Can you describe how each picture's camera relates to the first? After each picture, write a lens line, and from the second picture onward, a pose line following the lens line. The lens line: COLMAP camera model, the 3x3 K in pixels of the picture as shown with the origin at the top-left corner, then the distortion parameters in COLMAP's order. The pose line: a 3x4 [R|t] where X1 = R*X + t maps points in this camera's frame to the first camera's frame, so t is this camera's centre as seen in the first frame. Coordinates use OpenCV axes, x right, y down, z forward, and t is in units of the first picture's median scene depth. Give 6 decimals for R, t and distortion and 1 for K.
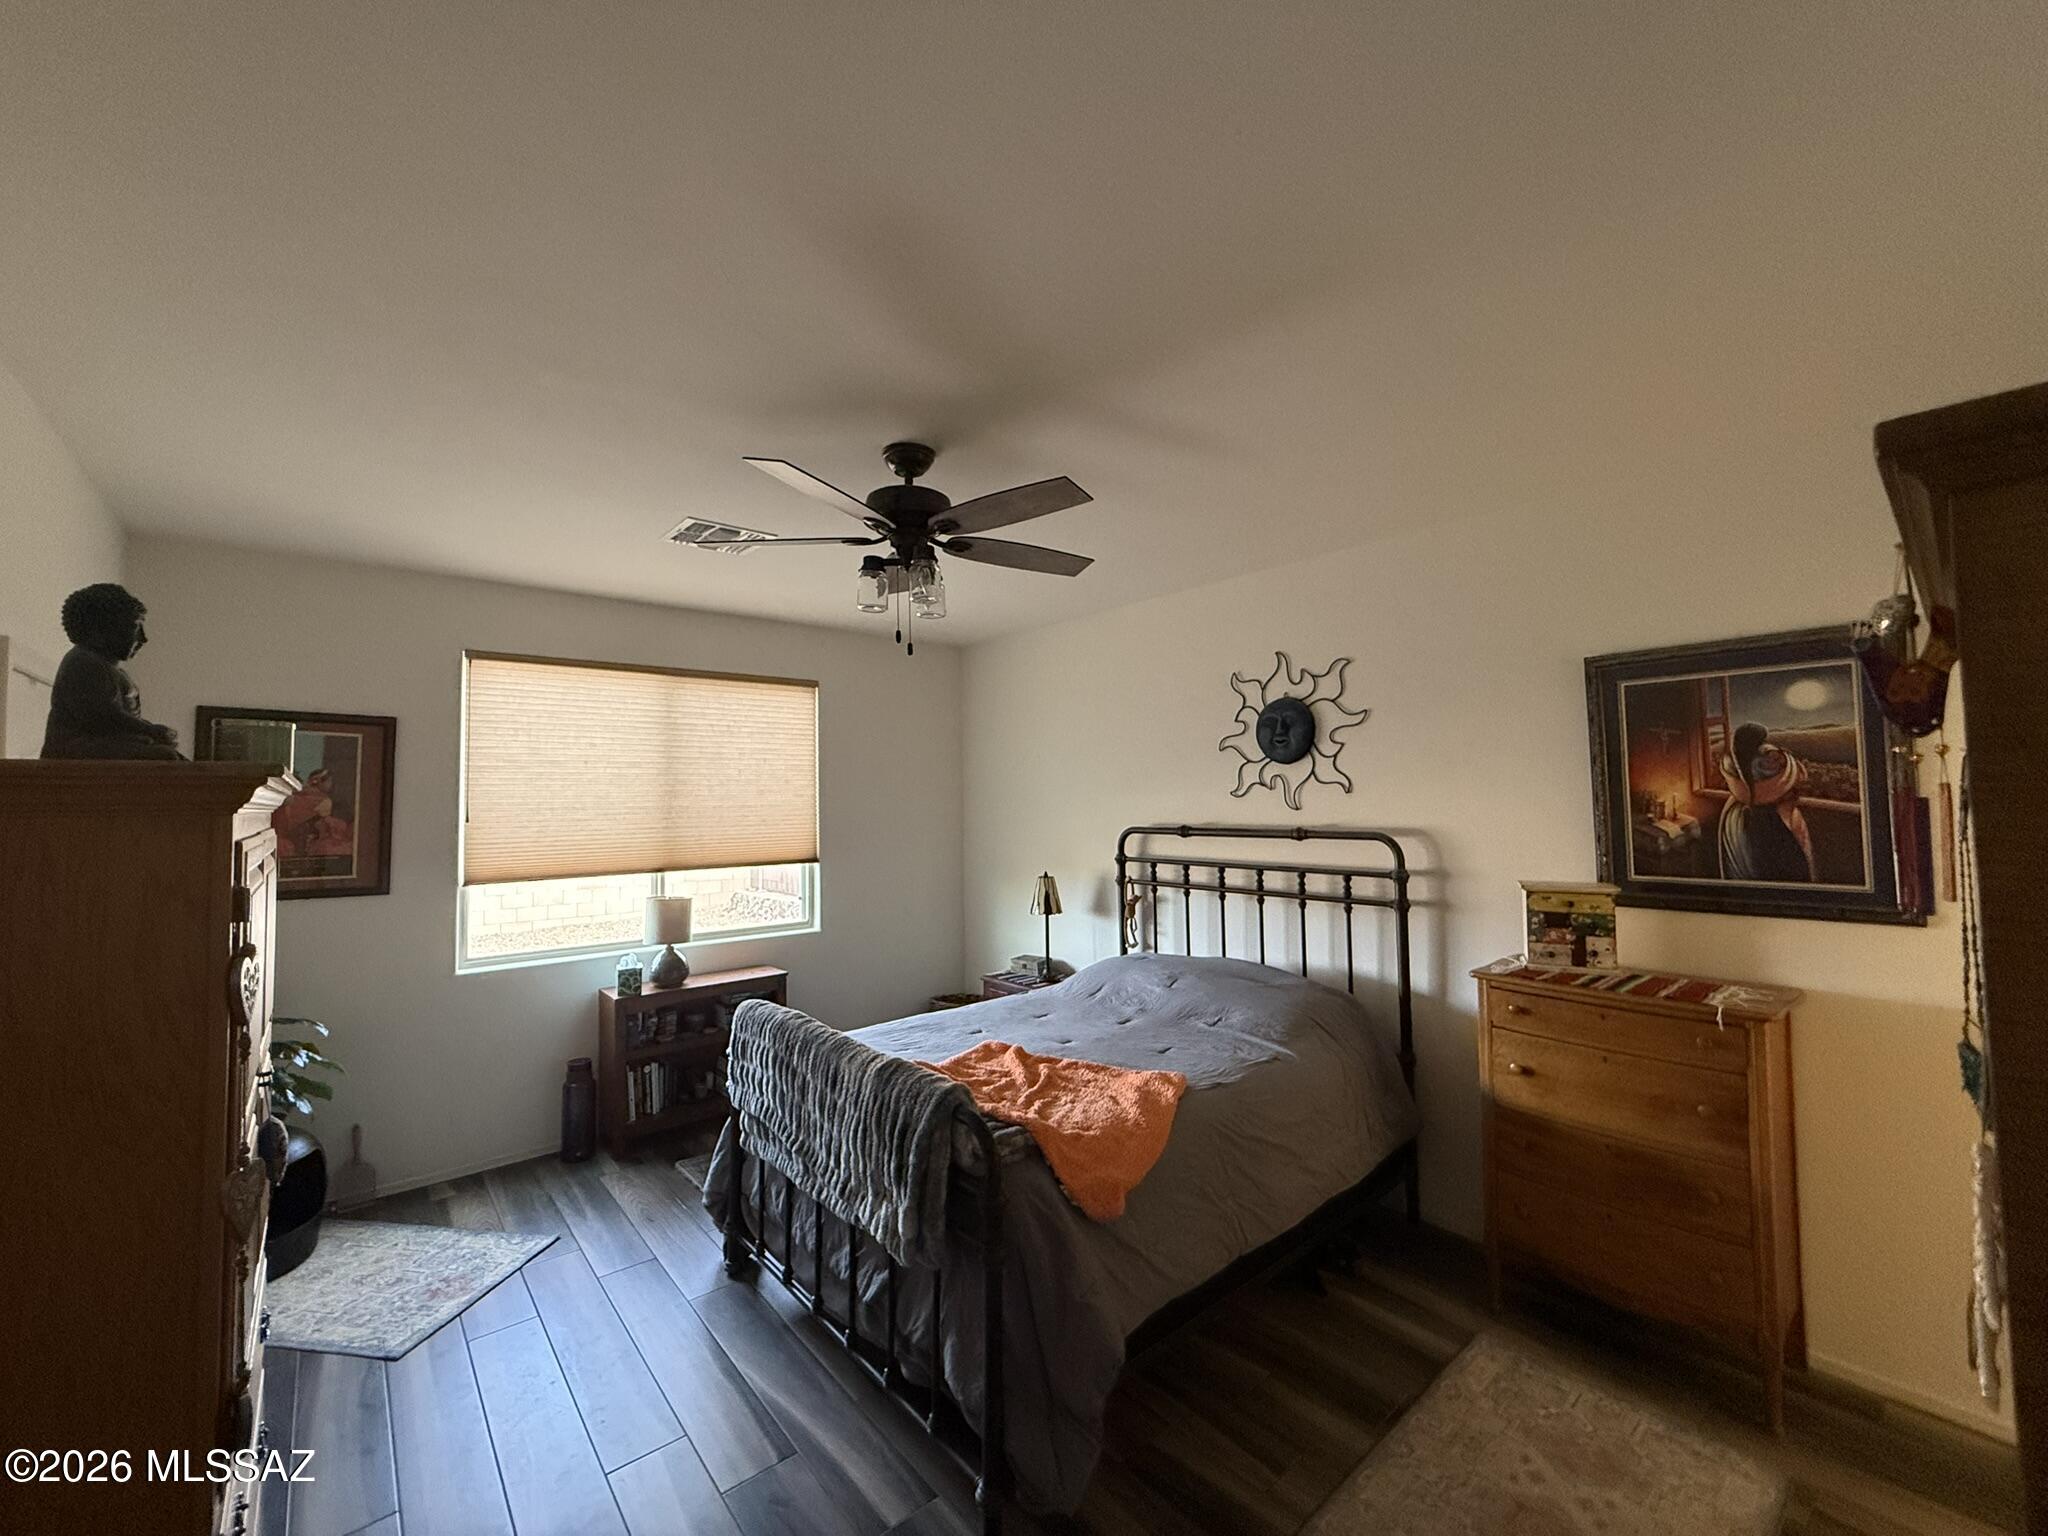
lens RADIAL K [[813.8, 0, 1003.4], [0, 813.8, 771.6], [0, 0, 1]] dist [-0.001767, 0.000946]
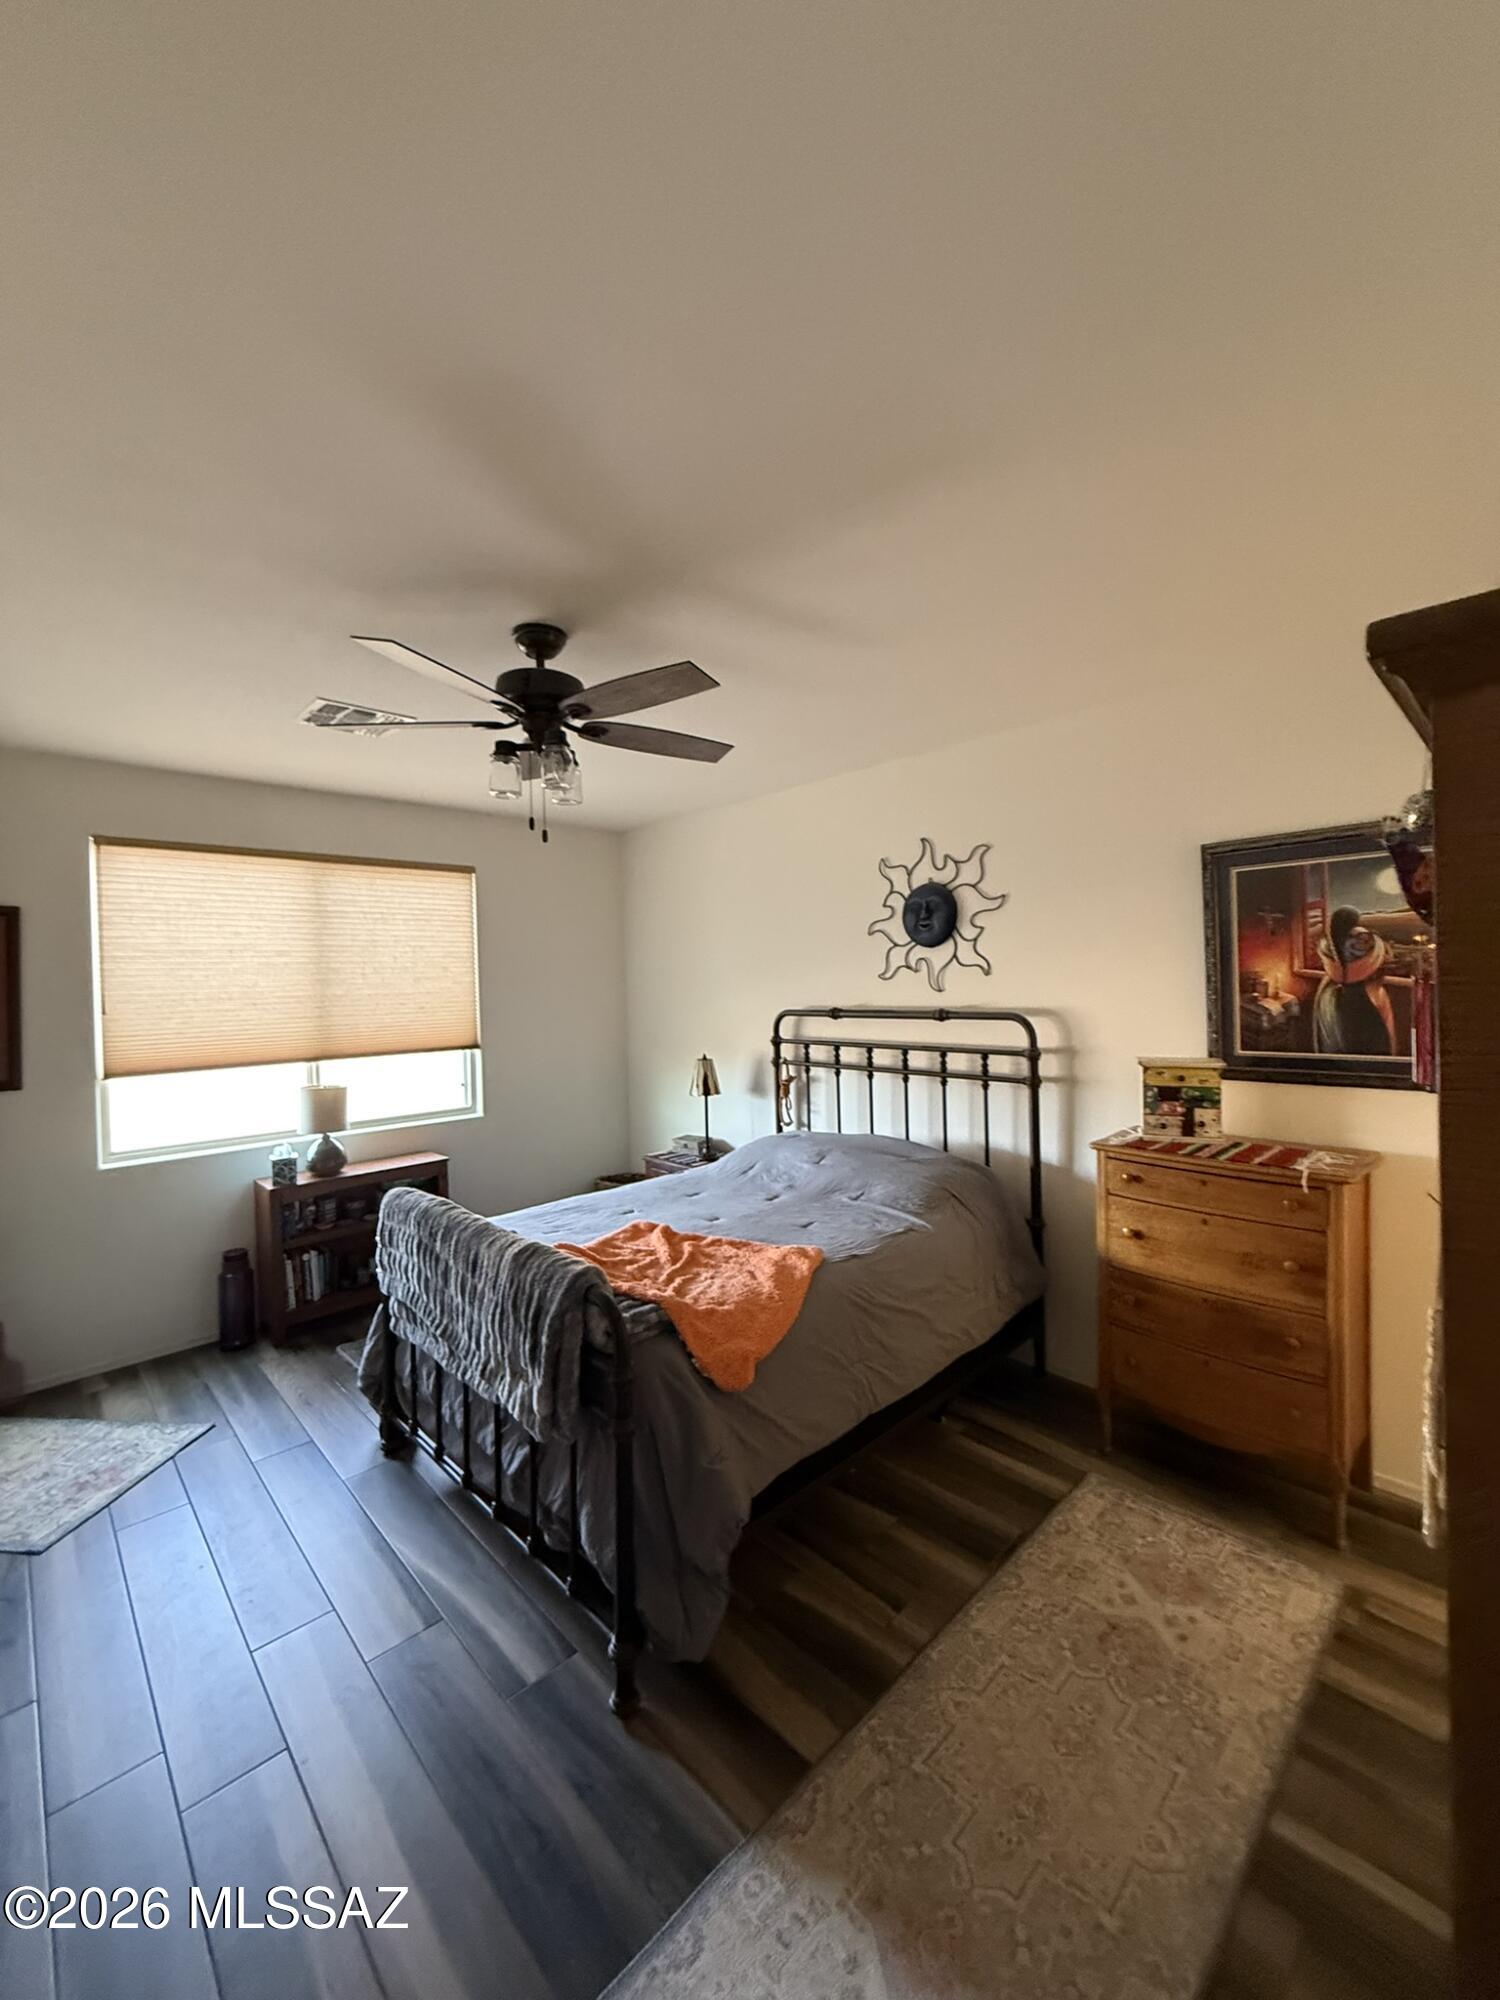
lens RADIAL K [[794.8, 0, 737.5], [0, 794.8, 996.9], [0, 0, 1]] dist [-0.001767, 0.000946]
pose [[0.997857, -0.012190, 0.064287, 0.051764], [0.008691, 0.998479, 0.054438, -0.005444], [-0.064853, -0.053763, 0.996446, 0.007722]]
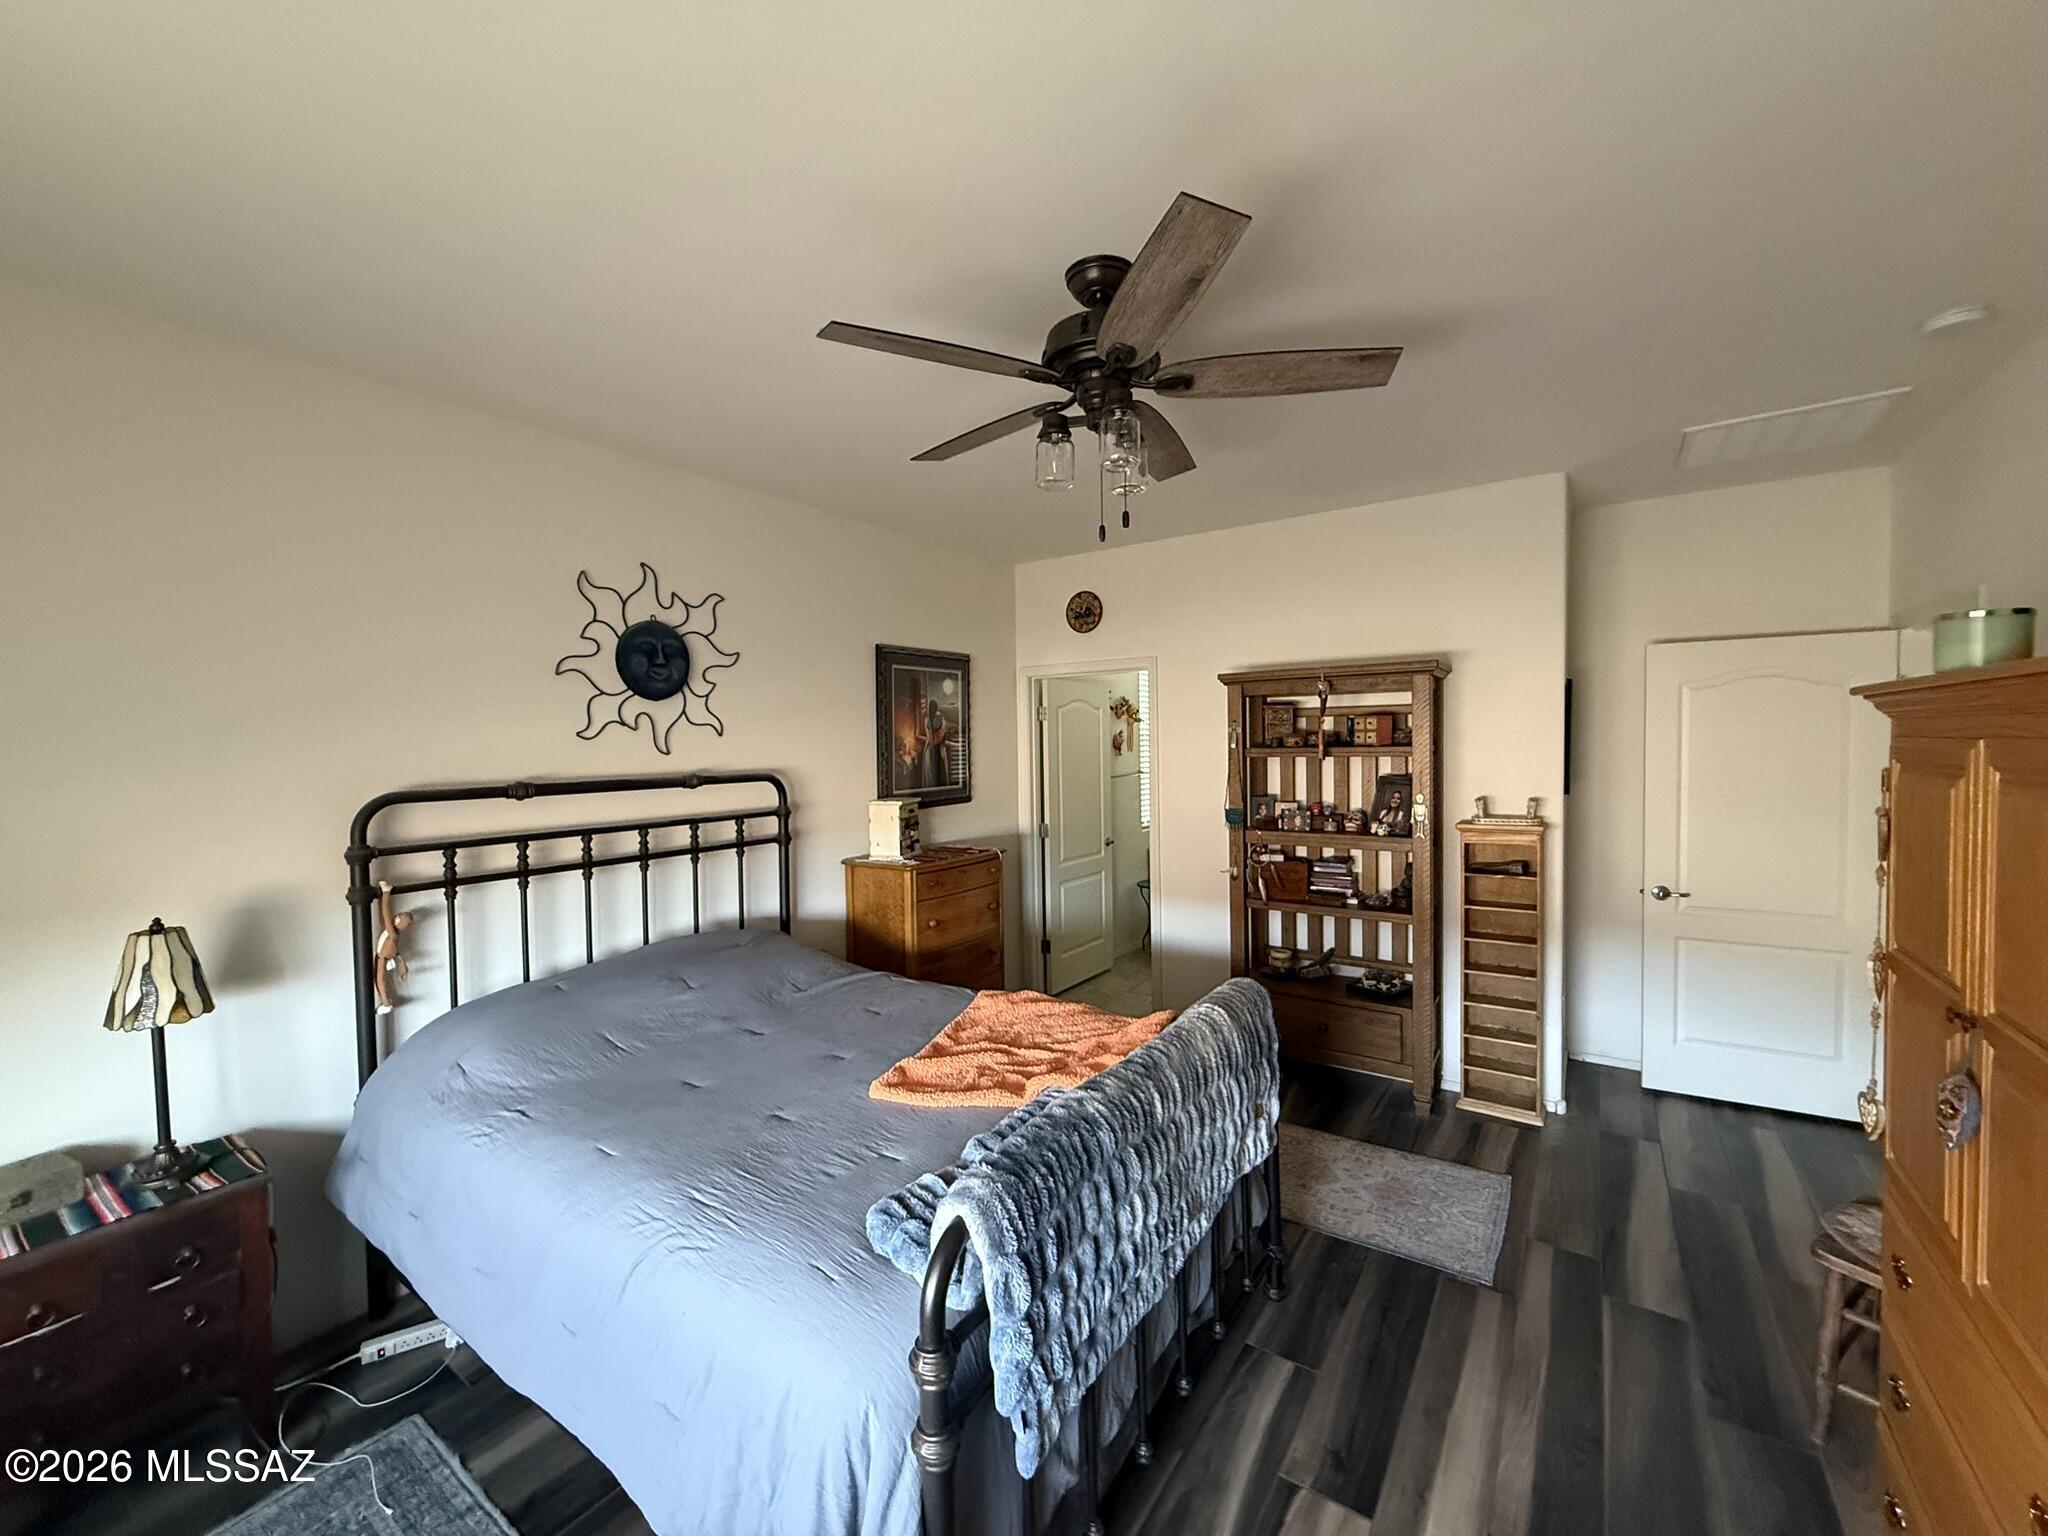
lens RADIAL K [[813.8, 0, 1036.7], [0, 813.8, 763.7], [0, 0, 1]] dist [-0.001767, 0.000946]
pose [[-0.277244, -0.011248, 0.960734, -0.789953], [-0.015698, 0.999851, 0.007176, 0.060665], [-0.960671, -0.013092, -0.277379, 1.178121]]
